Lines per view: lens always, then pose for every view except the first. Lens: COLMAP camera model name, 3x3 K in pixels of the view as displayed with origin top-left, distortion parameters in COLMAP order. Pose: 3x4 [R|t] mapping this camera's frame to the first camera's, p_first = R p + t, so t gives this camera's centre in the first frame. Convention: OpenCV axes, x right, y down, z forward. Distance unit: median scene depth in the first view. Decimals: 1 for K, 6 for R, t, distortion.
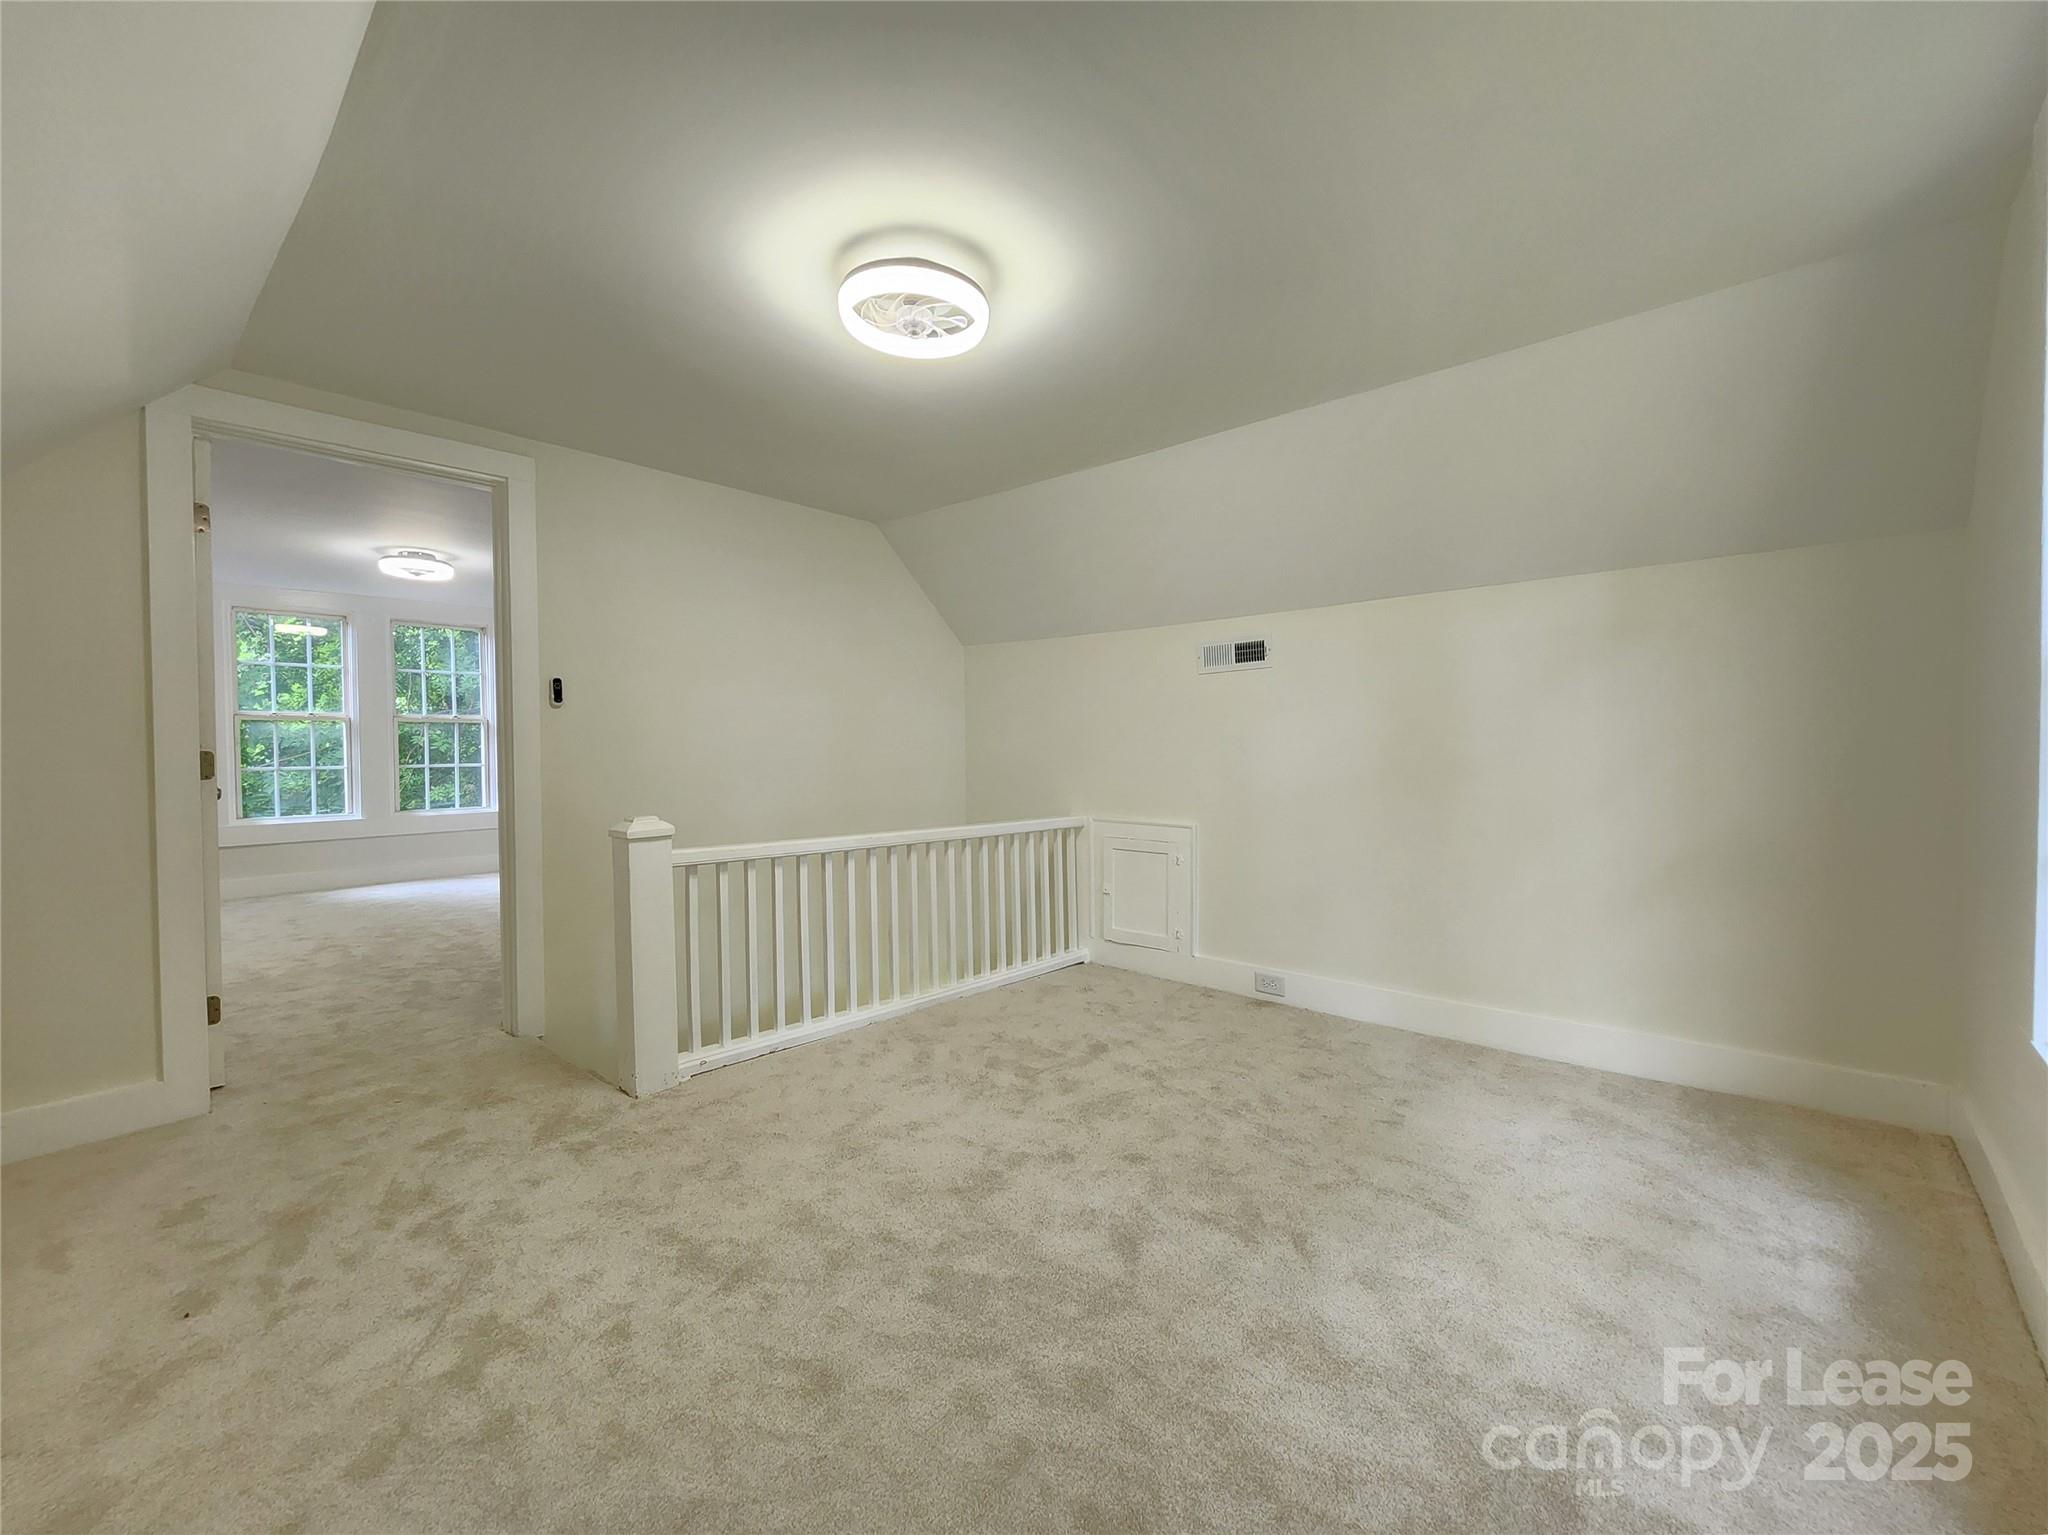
lens RADIAL K [[835.1, 0, 1027.3], [0, 835.1, 763.9], [0, 0, 1]] dist [0.002250, -0.000082]
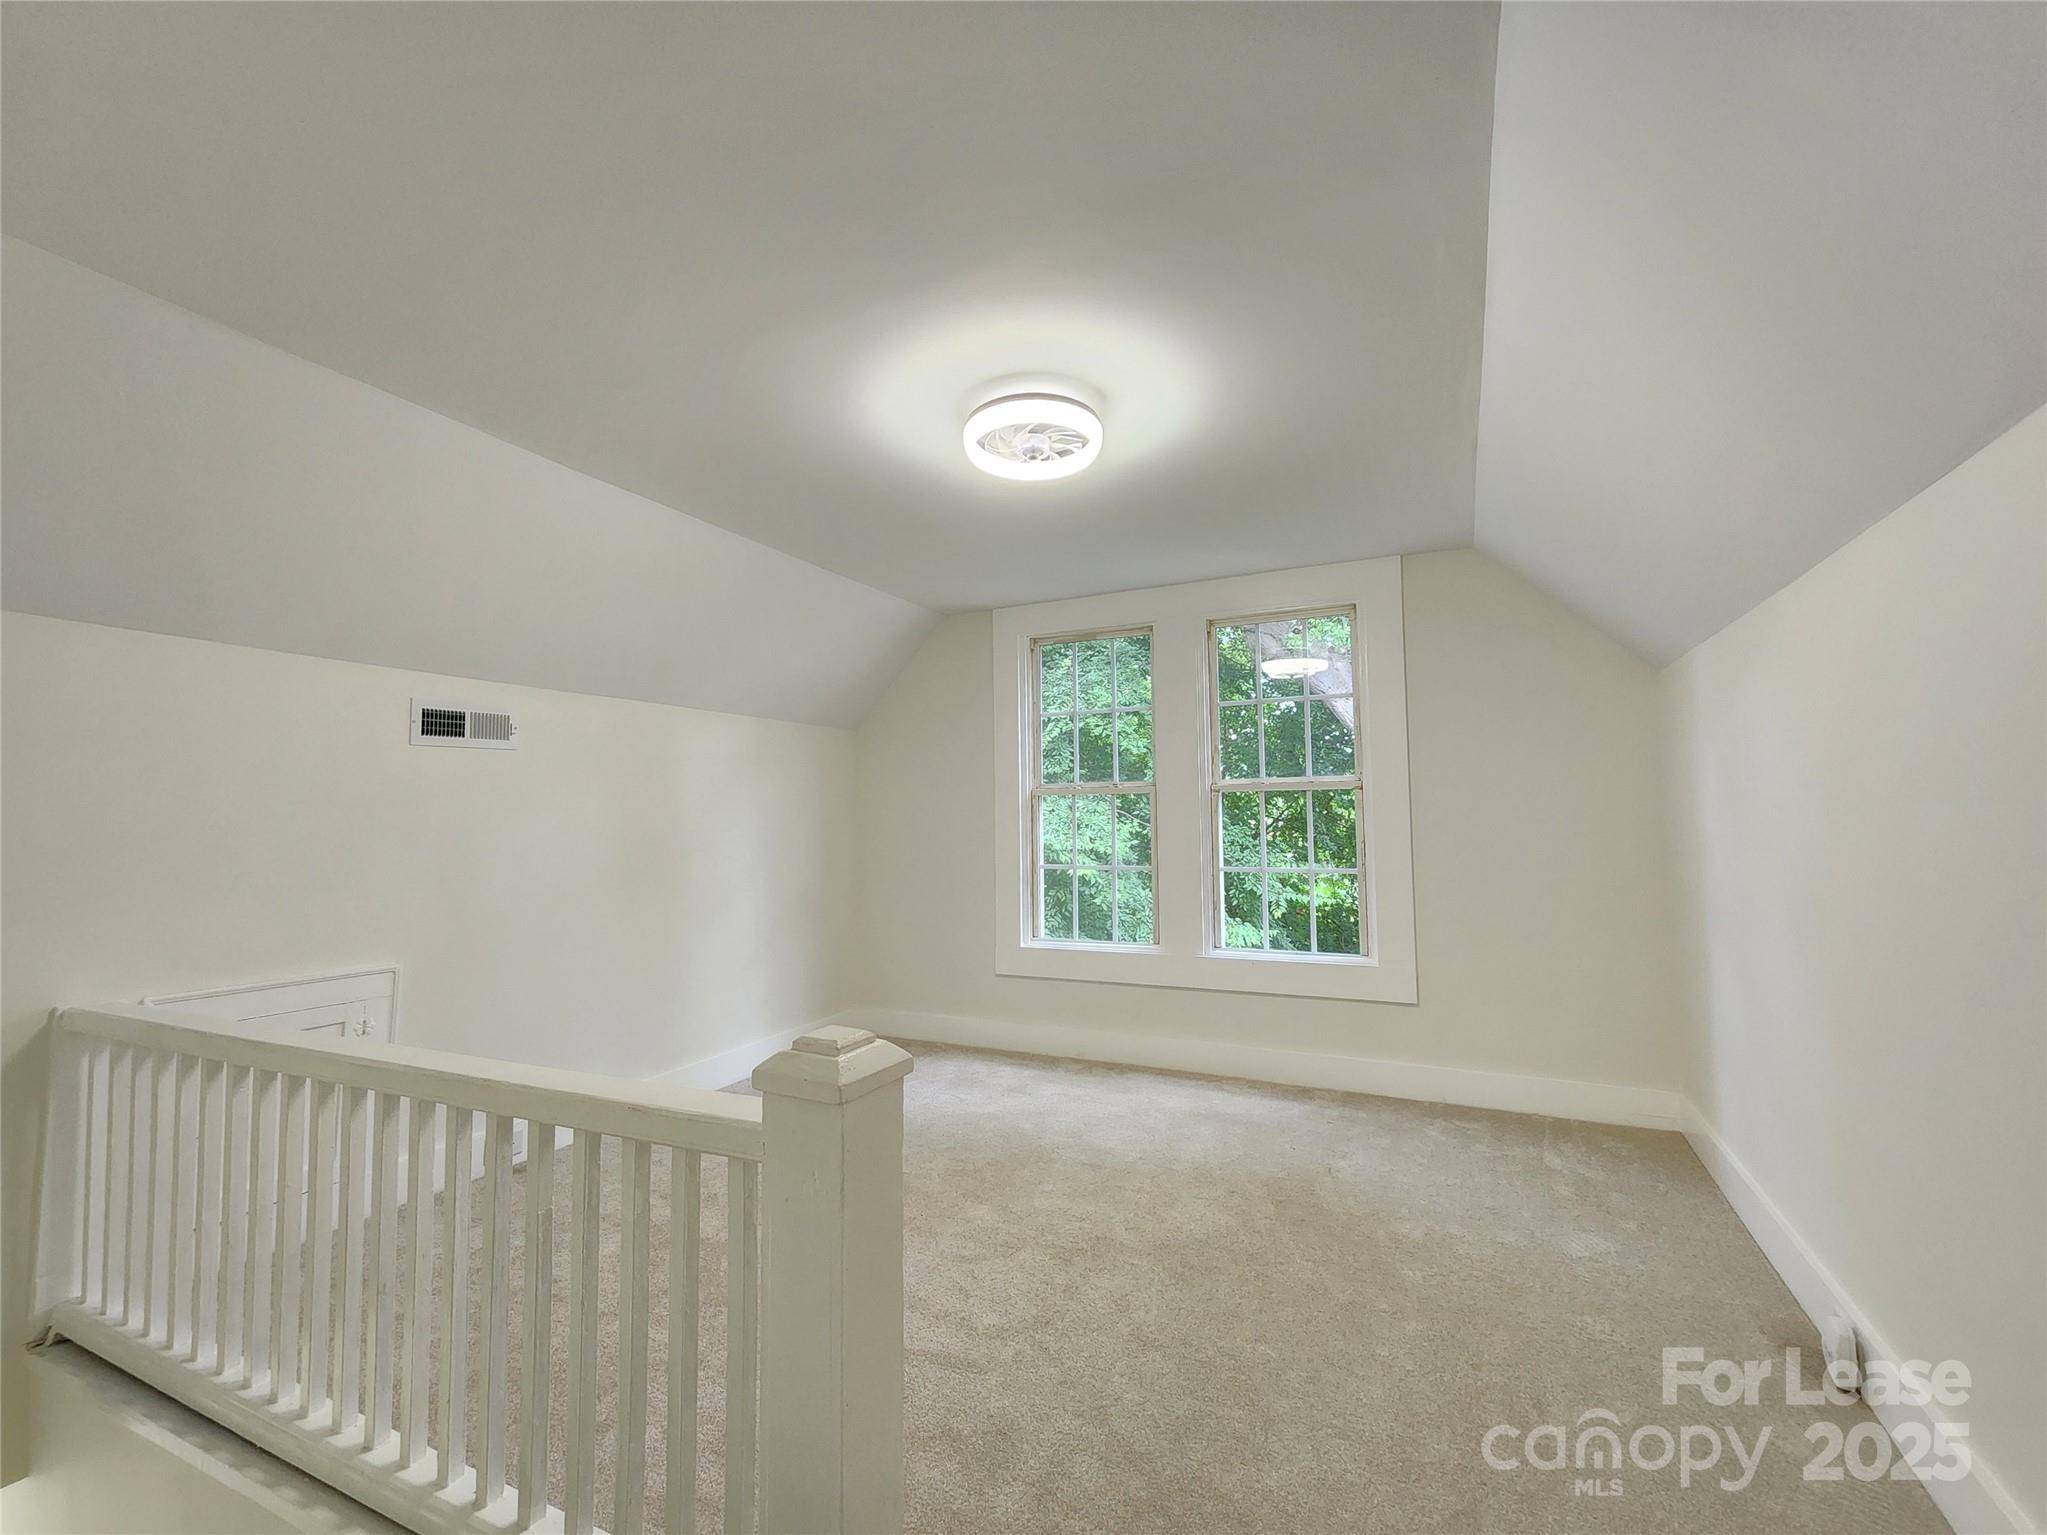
lens RADIAL K [[834.7, 0, 1026.8], [0, 834.7, 764.0], [0, 0, 1]] dist [0.002250, -0.000082]
pose [[-0.243257, 0.083785, 0.966336, -0.721108], [0.041292, 0.996254, -0.075985, -0.021082], [-0.969083, 0.021419, -0.245805, 0.814695]]
